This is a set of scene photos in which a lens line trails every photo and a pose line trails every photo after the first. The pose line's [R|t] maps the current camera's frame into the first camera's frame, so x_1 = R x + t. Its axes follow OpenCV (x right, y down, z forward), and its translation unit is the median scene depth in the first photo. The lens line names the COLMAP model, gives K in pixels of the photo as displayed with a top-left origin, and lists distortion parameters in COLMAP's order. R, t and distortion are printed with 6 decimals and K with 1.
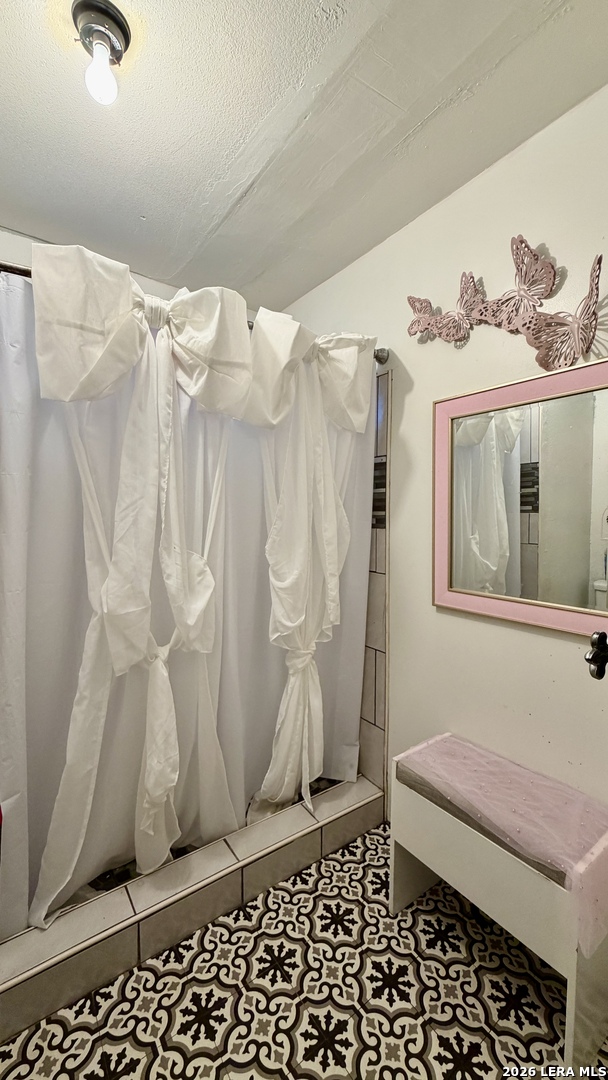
lens RADIAL K [[431.9, 0, 304.0], [0, 431.9, 540.0], [0, 0, 1]] dist [0.001194, 0.000502]
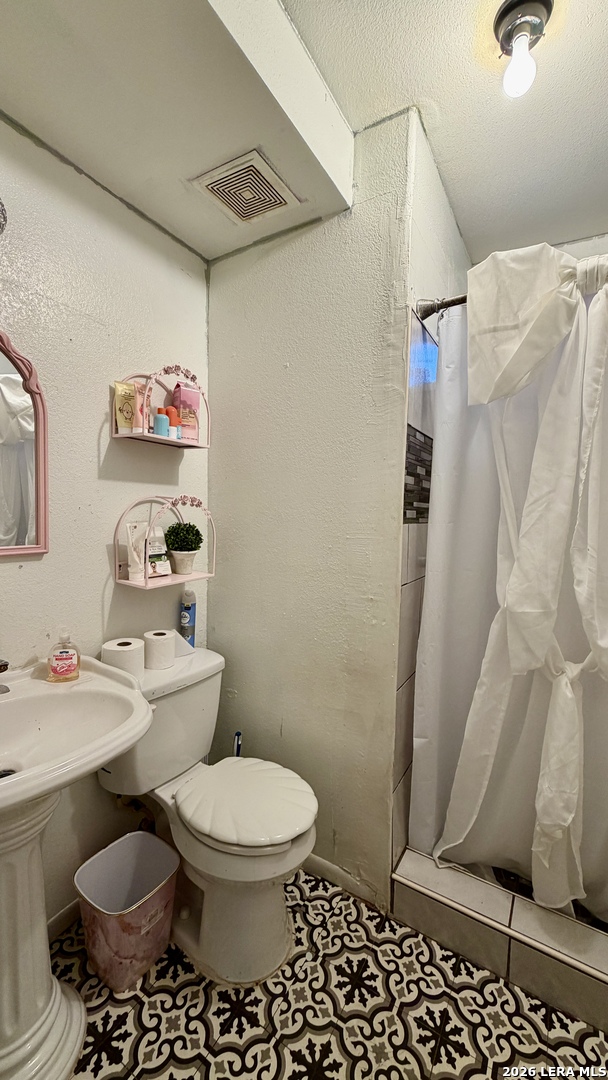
lens RADIAL K [[428.9, 0, 308.0], [0, 428.9, 532.3], [0, 0, 1]] dist [-0.003019, 0.000100]
pose [[0.387998, 0.058248, -0.919818, 0.261136], [-0.065557, 0.997217, 0.035496, -0.010418], [0.919326, 0.046528, 0.390737, 0.183743]]
